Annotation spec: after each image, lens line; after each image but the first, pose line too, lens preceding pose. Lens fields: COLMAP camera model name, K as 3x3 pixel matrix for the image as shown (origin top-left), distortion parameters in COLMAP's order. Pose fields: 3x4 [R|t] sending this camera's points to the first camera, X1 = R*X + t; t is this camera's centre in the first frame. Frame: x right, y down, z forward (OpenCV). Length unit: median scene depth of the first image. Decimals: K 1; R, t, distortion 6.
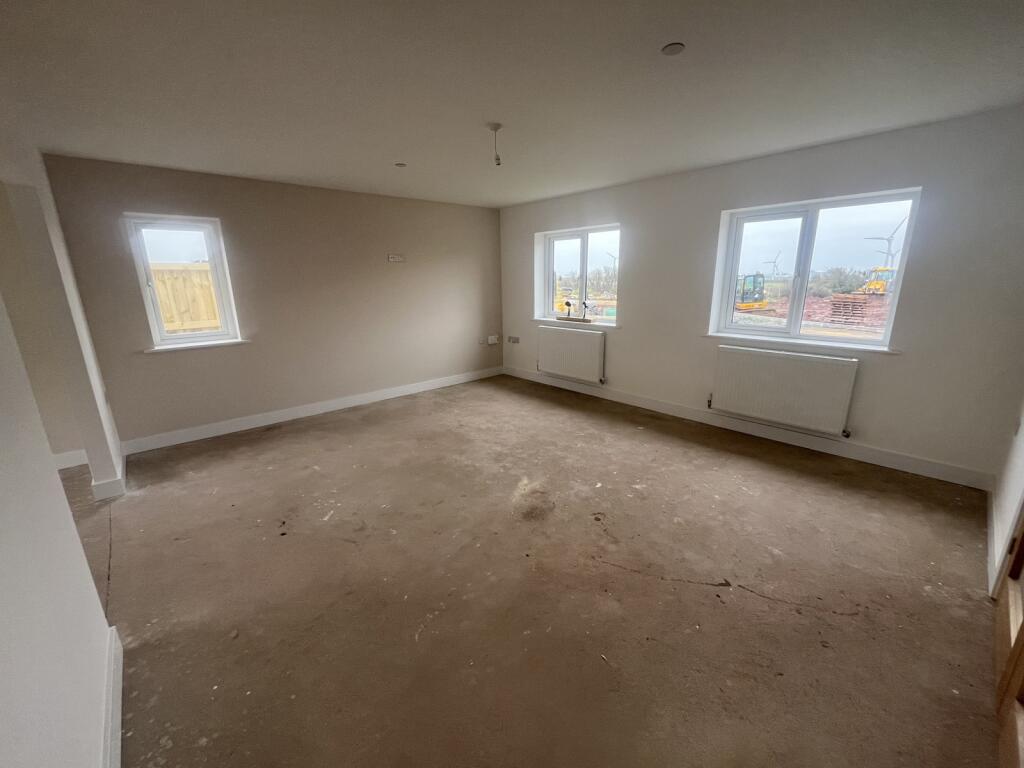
lens RADIAL K [[413.1, 0, 512.2], [0, 413.1, 383.0], [0, 0, 1]] dist [-0.002702, 0.000354]
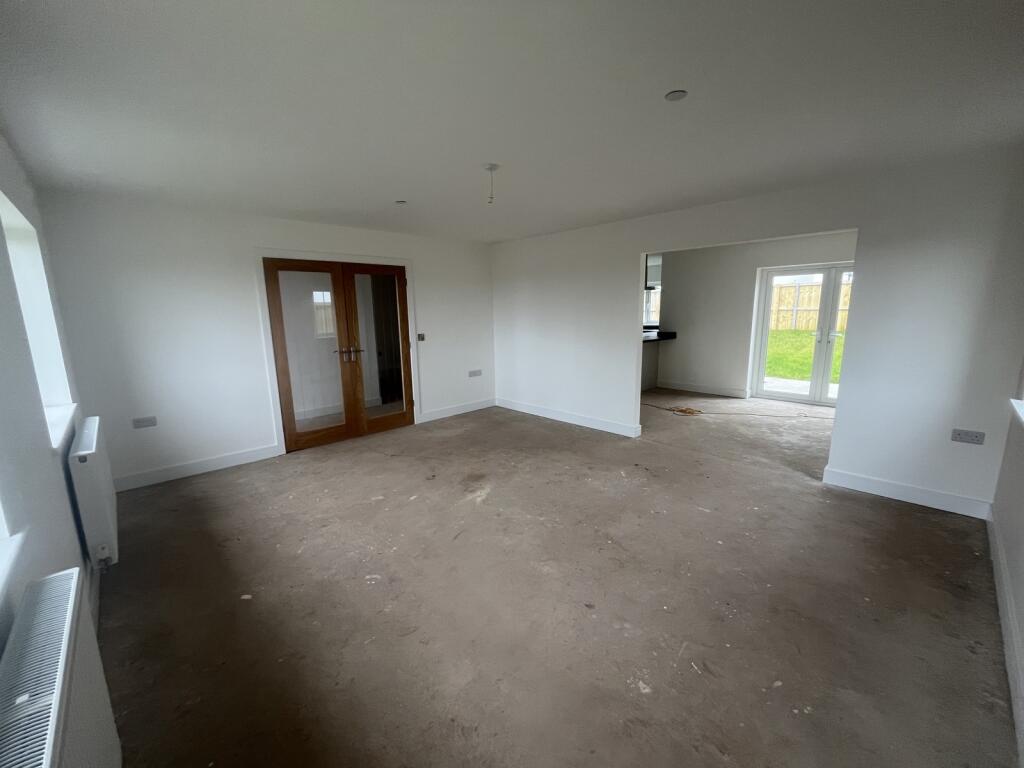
lens RADIAL K [[413.1, 0, 512.9], [0, 413.1, 382.3], [0, 0, 1]] dist [-0.002702, 0.000354]
pose [[-0.999152, 0.036147, -0.019733, -0.048552], [0.024590, 0.908018, 0.418209, -0.498299], [0.033035, 0.417369, -0.908136, 1.906939]]
